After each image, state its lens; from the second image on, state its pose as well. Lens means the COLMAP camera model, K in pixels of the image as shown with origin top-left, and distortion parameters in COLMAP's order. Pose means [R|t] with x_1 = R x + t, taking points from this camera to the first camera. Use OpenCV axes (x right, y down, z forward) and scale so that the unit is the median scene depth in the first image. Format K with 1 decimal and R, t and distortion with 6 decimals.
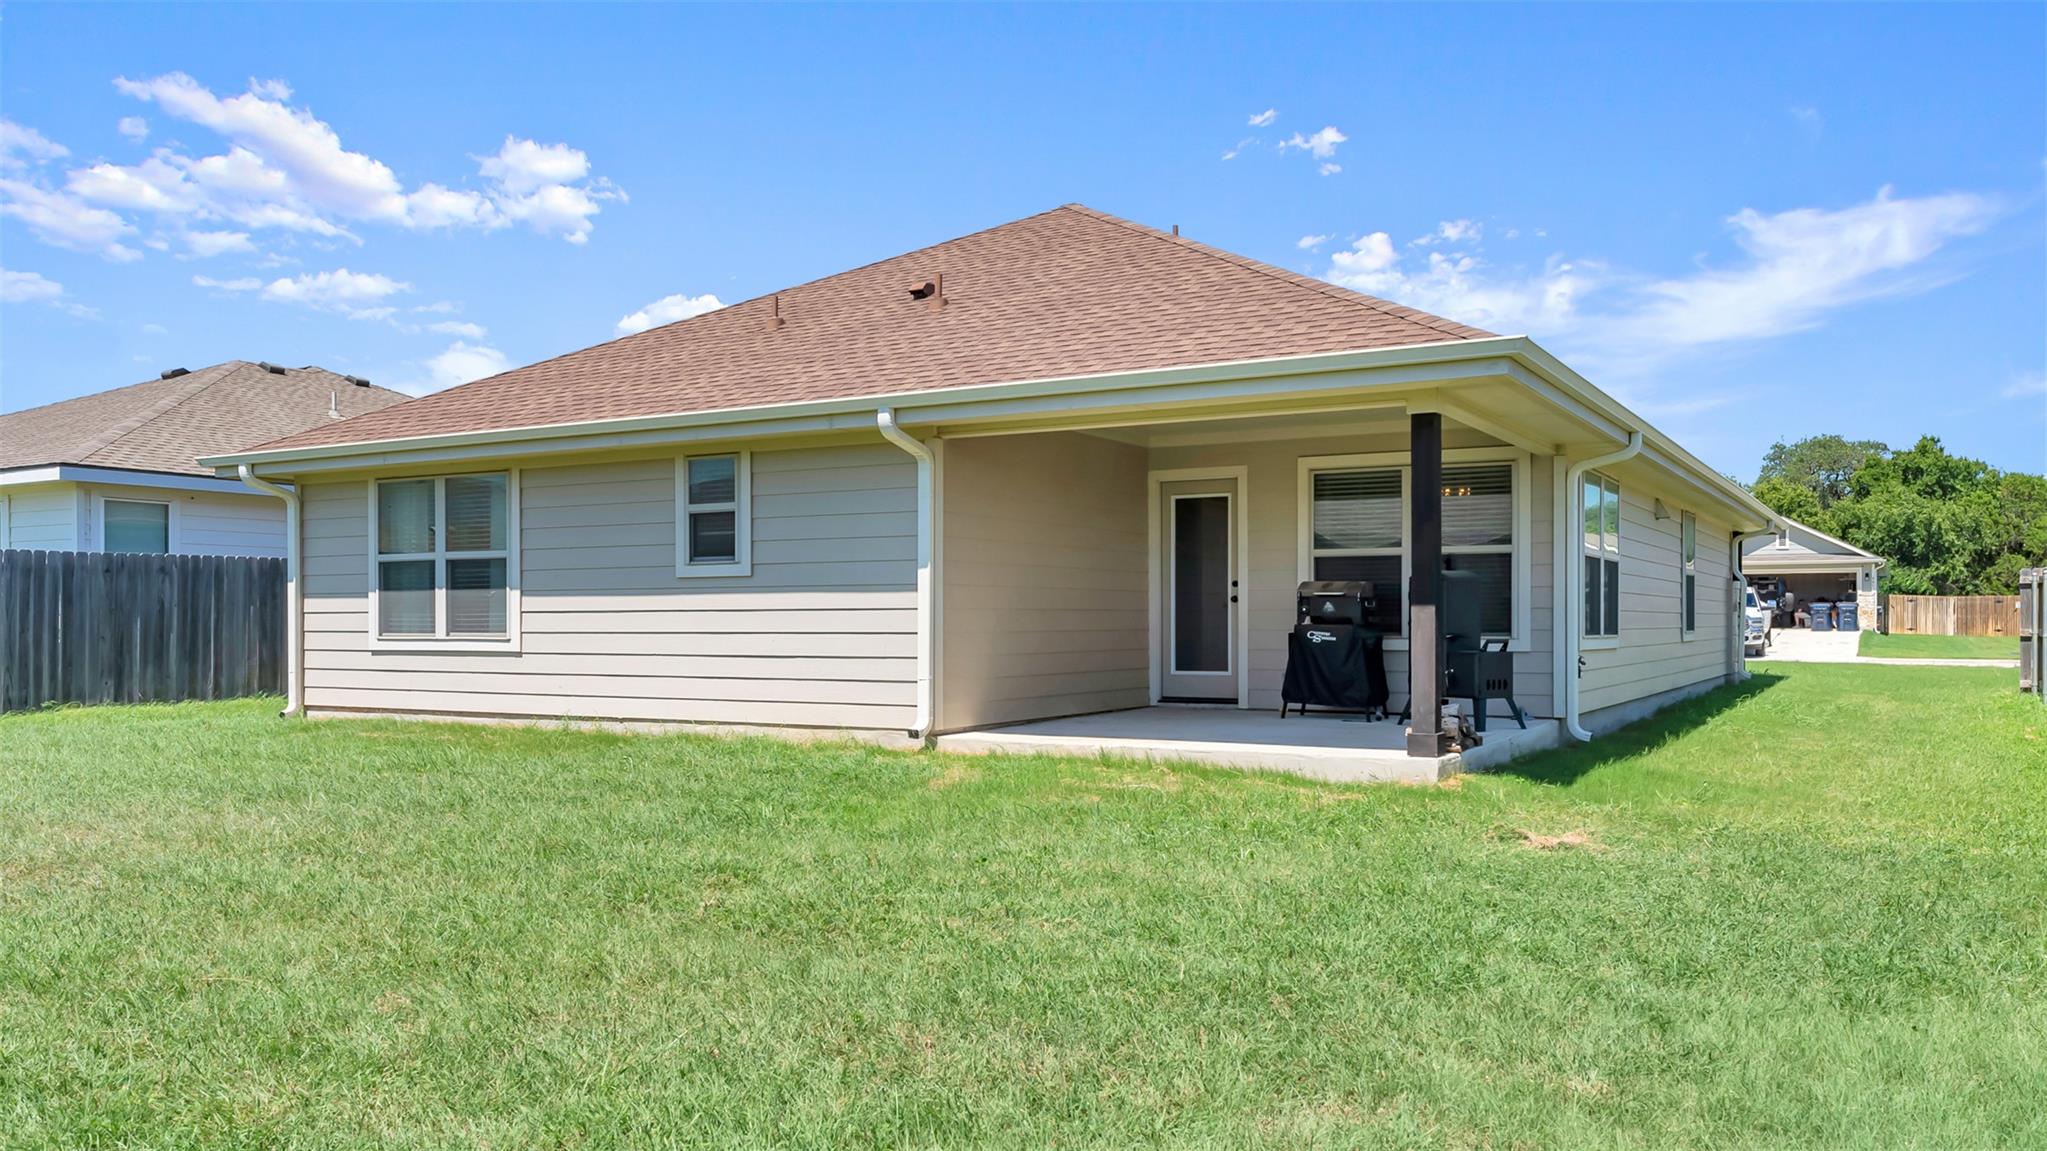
lens RADIAL K [[1628.0, 0, 1023.8], [0, 1628.0, 577.1], [0, 0, 1]] dist [0.001797, 0.000799]
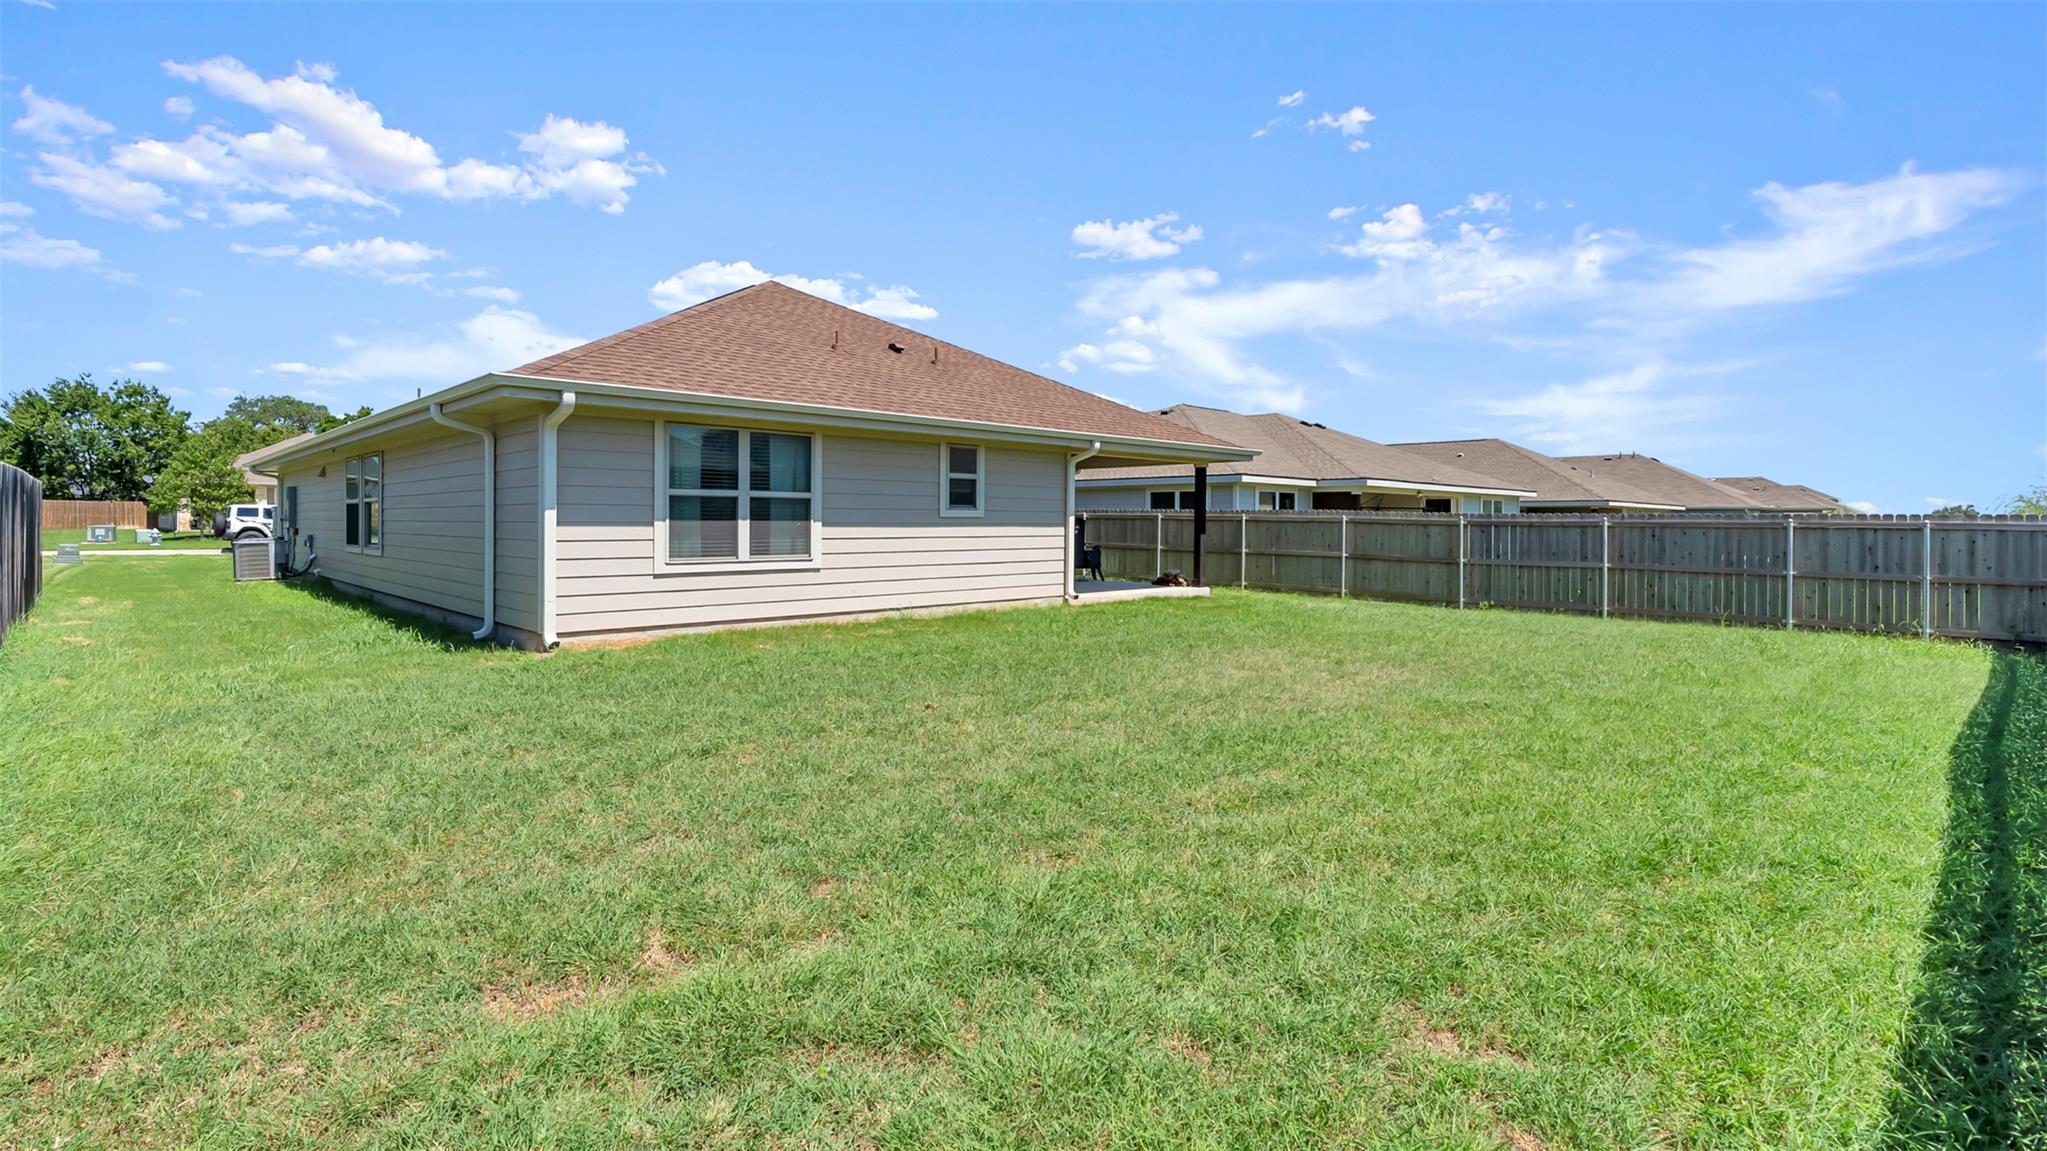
lens RADIAL K [[923.1, 0, 1010.8], [0, 923.1, 460.6], [0, 0, 1]] dist [-0.001010, 0.000028]
pose [[0.984021, -0.006144, -0.177946, 0.085838], [-0.004599, 0.998194, -0.059898, -0.009573], [0.177993, 0.059759, 0.982216, 0.464408]]
